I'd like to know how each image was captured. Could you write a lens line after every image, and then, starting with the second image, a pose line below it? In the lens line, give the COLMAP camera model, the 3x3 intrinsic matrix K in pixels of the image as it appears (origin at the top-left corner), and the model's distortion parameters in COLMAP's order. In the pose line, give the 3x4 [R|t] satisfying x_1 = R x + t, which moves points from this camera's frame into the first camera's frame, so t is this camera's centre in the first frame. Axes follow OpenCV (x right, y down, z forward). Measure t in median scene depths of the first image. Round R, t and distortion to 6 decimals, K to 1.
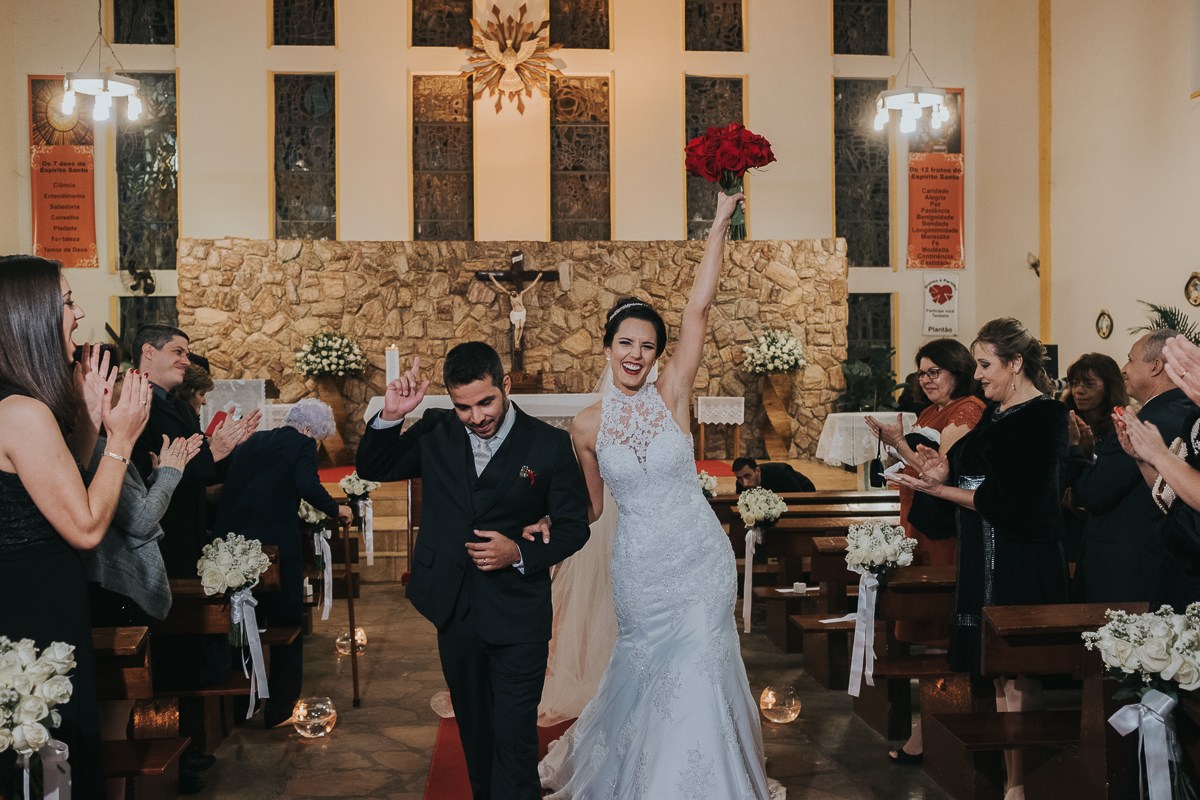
lens RADIAL K [[1190.5, 0, 600.0], [0, 1190.5, 400.0], [0, 0, 1]] dist [-0.035361, 0.012116]
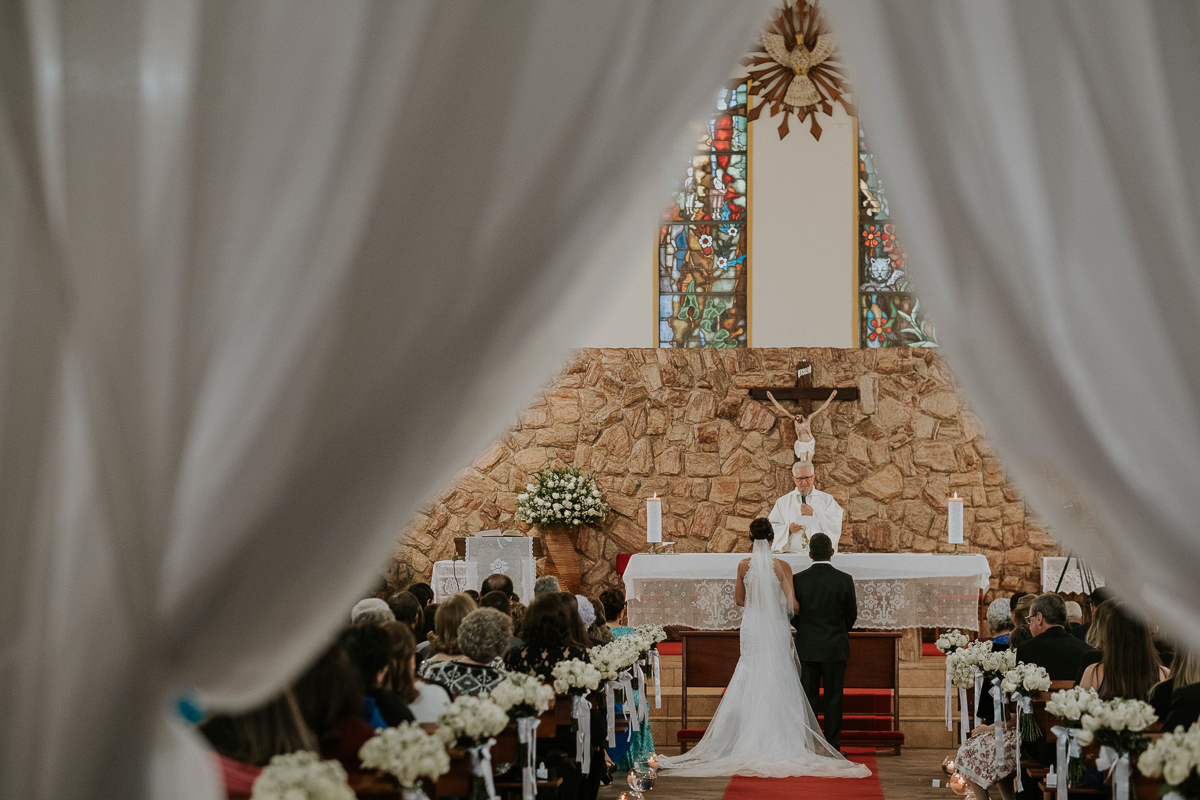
lens RADIAL K [[3071.8, 0, 600.0], [0, 3071.8, 400.0], [0, 0, 1]] dist [0.013714, -0.764316]
pose [[0.988811, 0.005101, -0.149089, 0.093779], [-0.012032, 0.998886, -0.045627, -0.009887], [0.148690, 0.046910, 0.987771, -0.952948]]
